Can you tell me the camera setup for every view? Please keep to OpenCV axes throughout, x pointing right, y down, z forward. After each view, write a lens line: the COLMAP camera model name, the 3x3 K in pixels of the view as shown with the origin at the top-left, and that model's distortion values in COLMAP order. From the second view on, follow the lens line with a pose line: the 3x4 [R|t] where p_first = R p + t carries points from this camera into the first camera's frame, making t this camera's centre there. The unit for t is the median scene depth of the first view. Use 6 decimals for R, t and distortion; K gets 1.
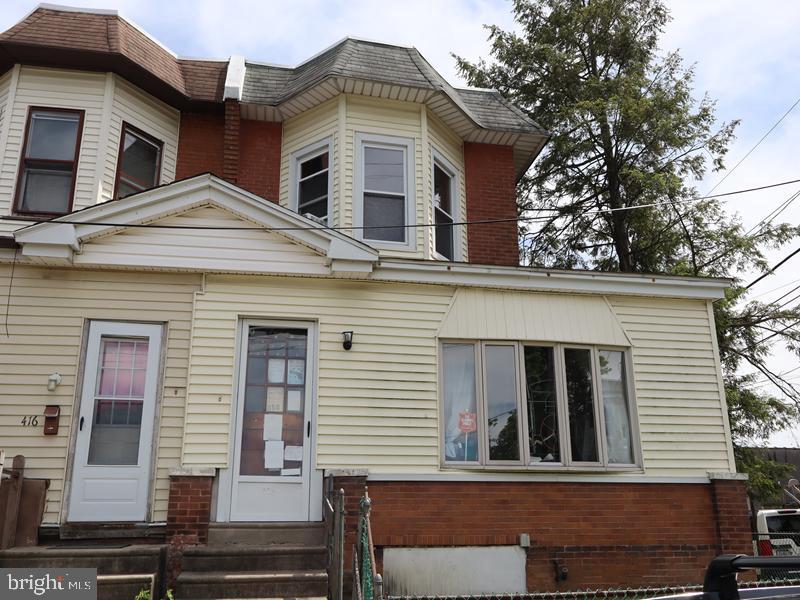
lens RADIAL K [[762.4, 0, 400.0], [0, 762.4, 300.0], [0, 0, 1]] dist [0.013438, 0.026895]
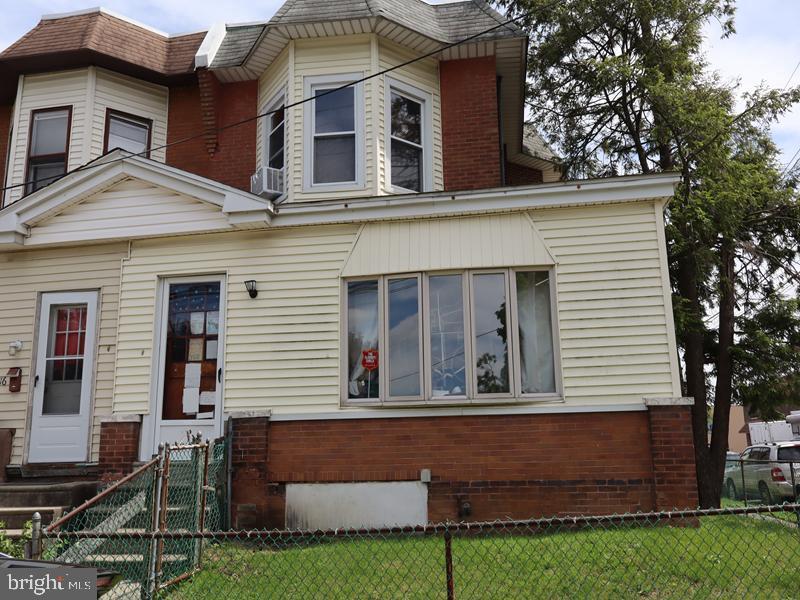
lens RADIAL K [[762.4, 0, 400.0], [0, 762.4, 300.0], [0, 0, 1]] dist [0.013438, 0.026895]
pose [[0.929099, -0.086570, -0.359557, 0.495283], [0.117979, 0.990800, 0.066305, 0.022912], [0.350510, -0.104024, 0.930764, 0.101157]]
